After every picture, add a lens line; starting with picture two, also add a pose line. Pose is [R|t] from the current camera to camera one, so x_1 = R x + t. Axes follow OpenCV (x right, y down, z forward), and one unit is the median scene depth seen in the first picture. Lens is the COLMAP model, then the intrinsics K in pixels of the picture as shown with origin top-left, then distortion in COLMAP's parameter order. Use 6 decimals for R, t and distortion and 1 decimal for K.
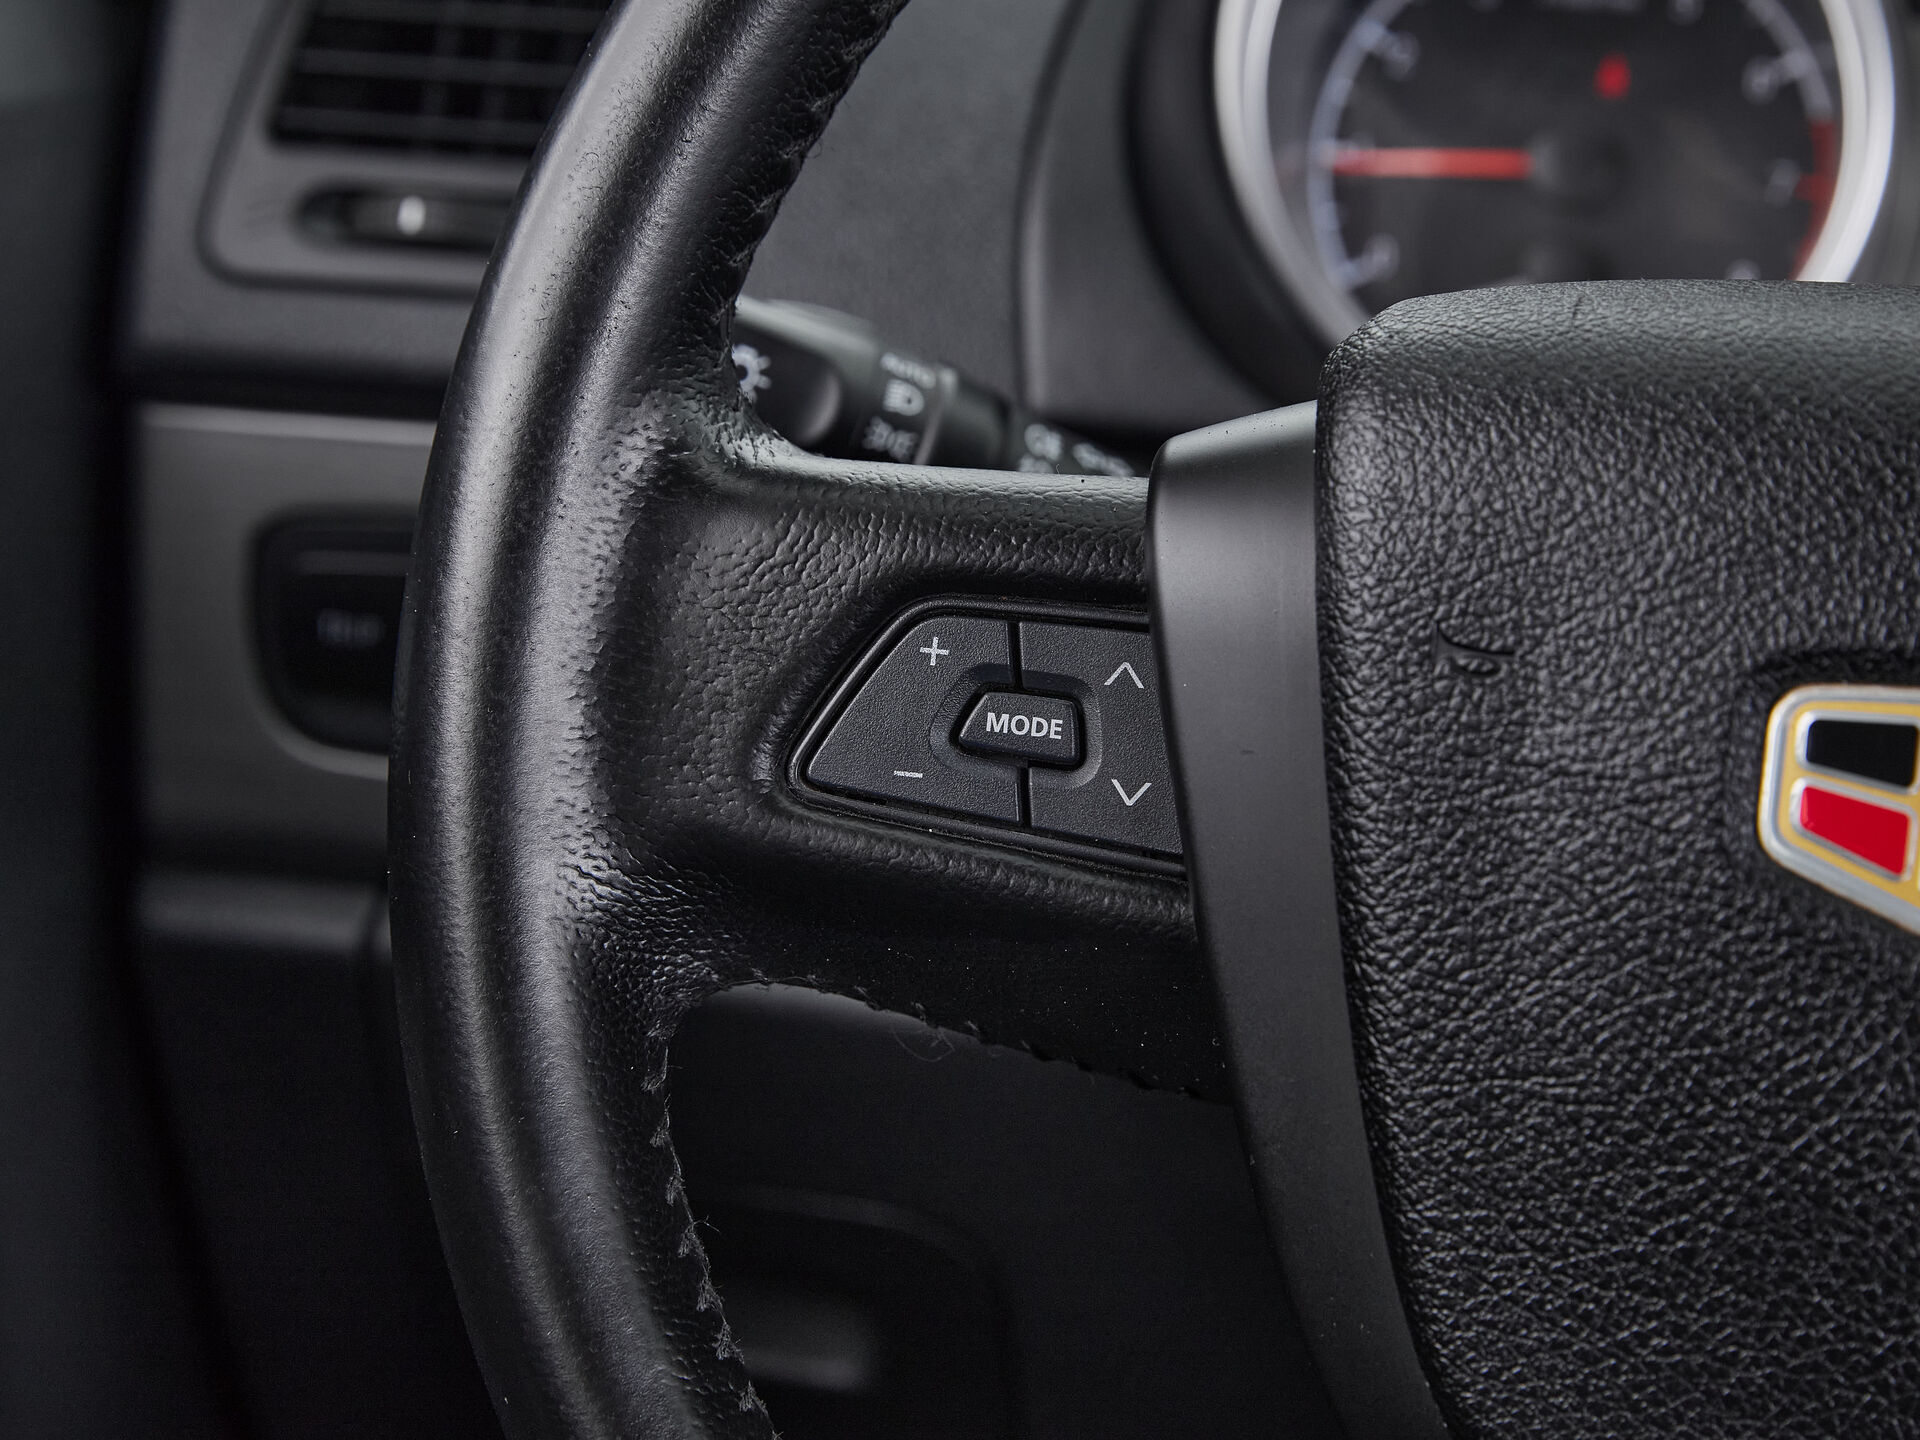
lens RADIAL K [[3968.8, 0, 958.4], [0, 3968.8, 713.0], [0, 0, 1]] dist [-0.114866, 0.000000]
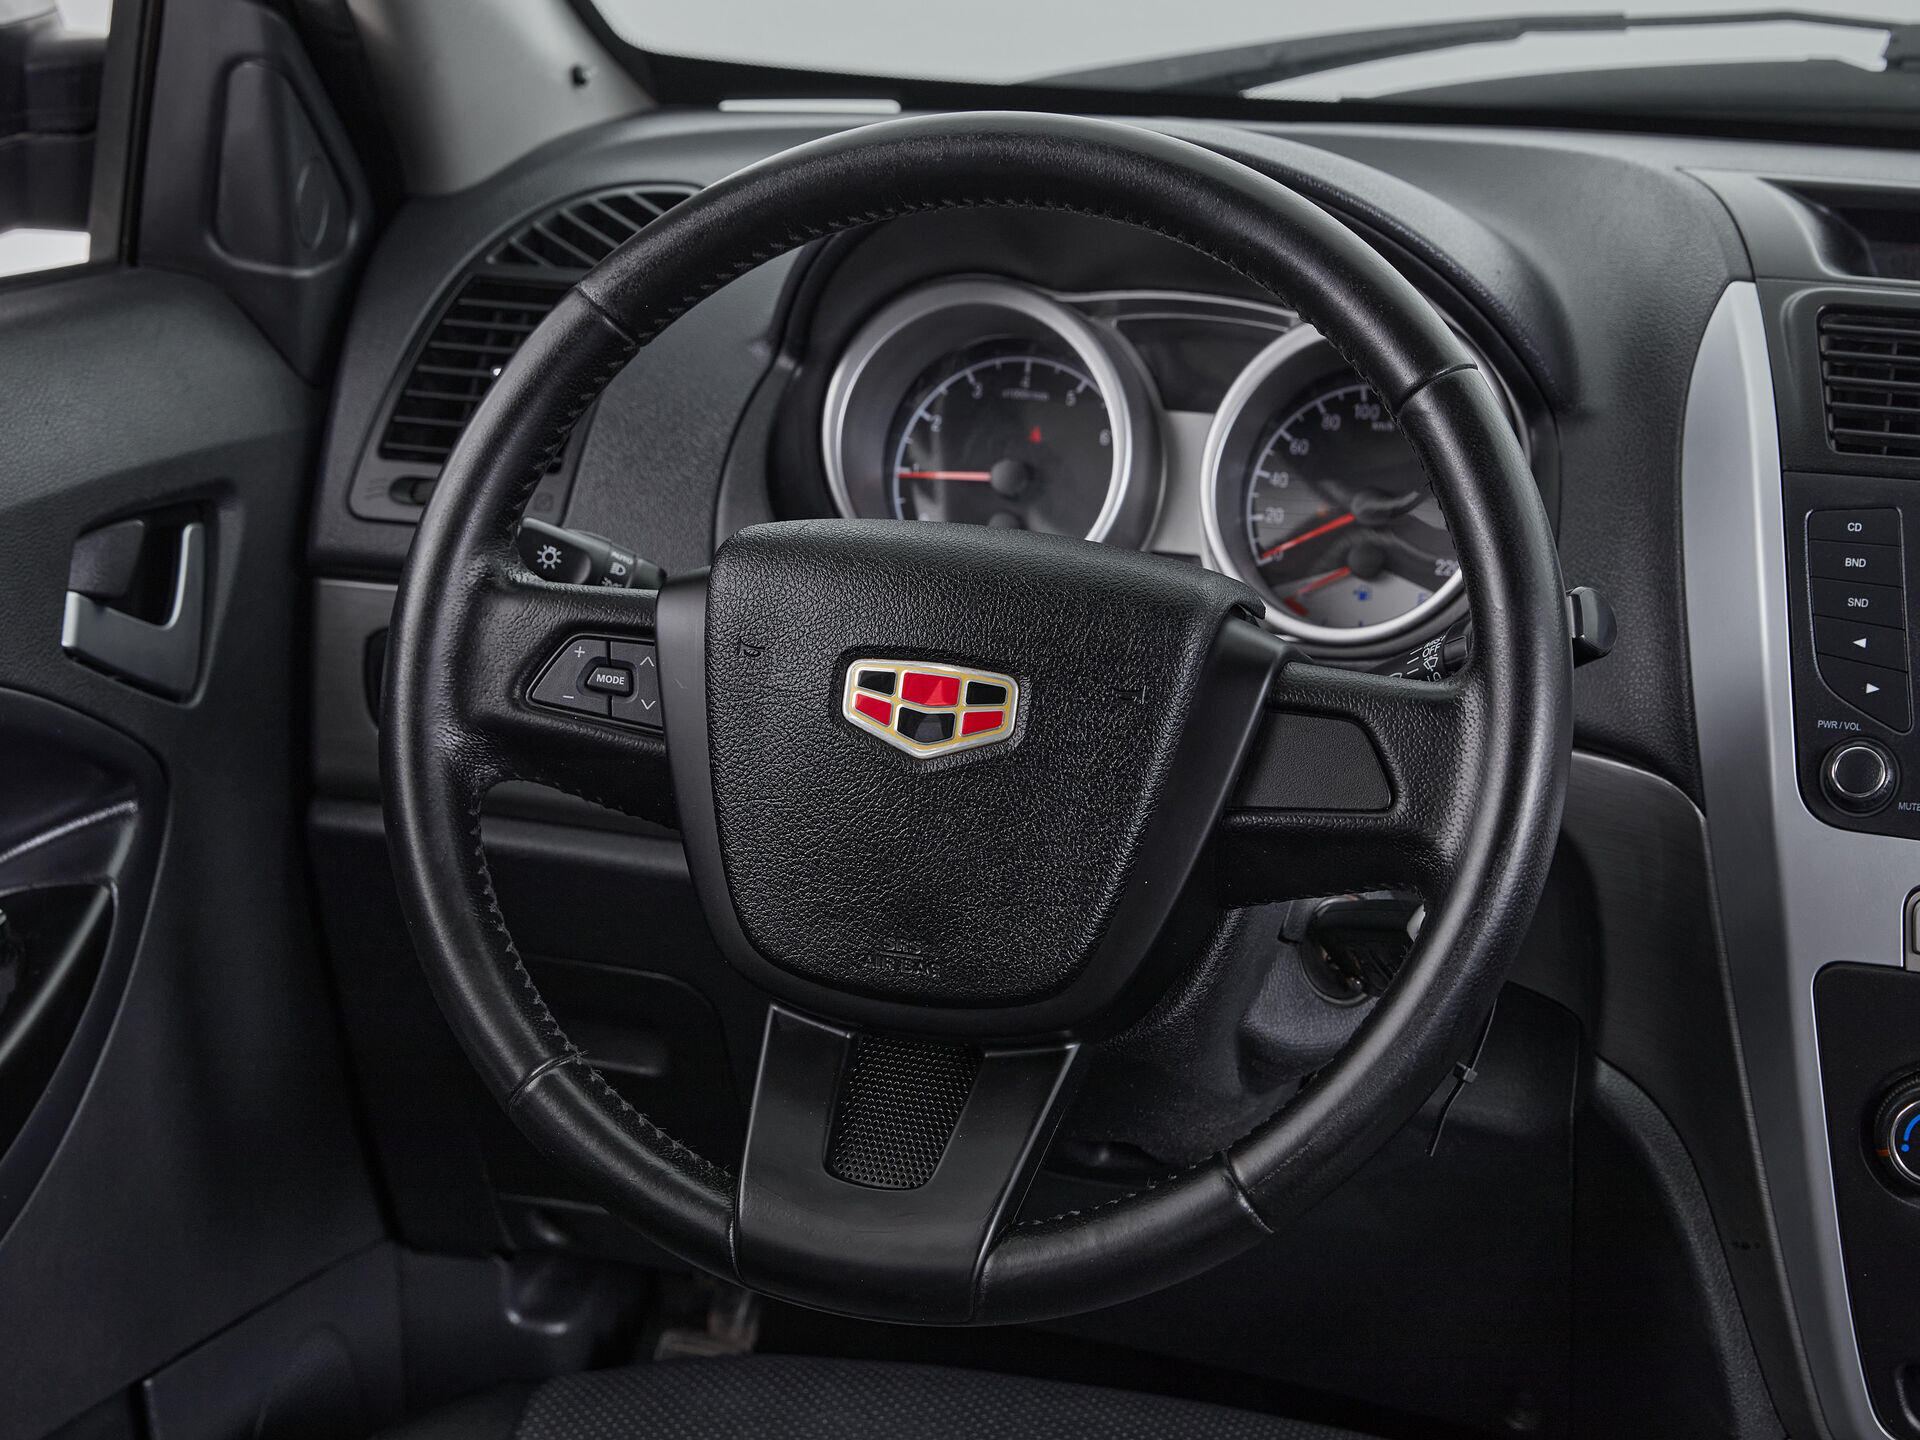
lens RADIAL K [[3968.8, 0, 959.0], [0, 3968.8, 723.1], [0, 0, 1]] dist [-0.114866, 0.000000]
pose [[0.997073, 0.020999, -0.073515, 0.452307], [-0.026334, 0.997030, -0.072370, 0.221879], [0.071776, 0.074094, 0.994665, -1.666146]]
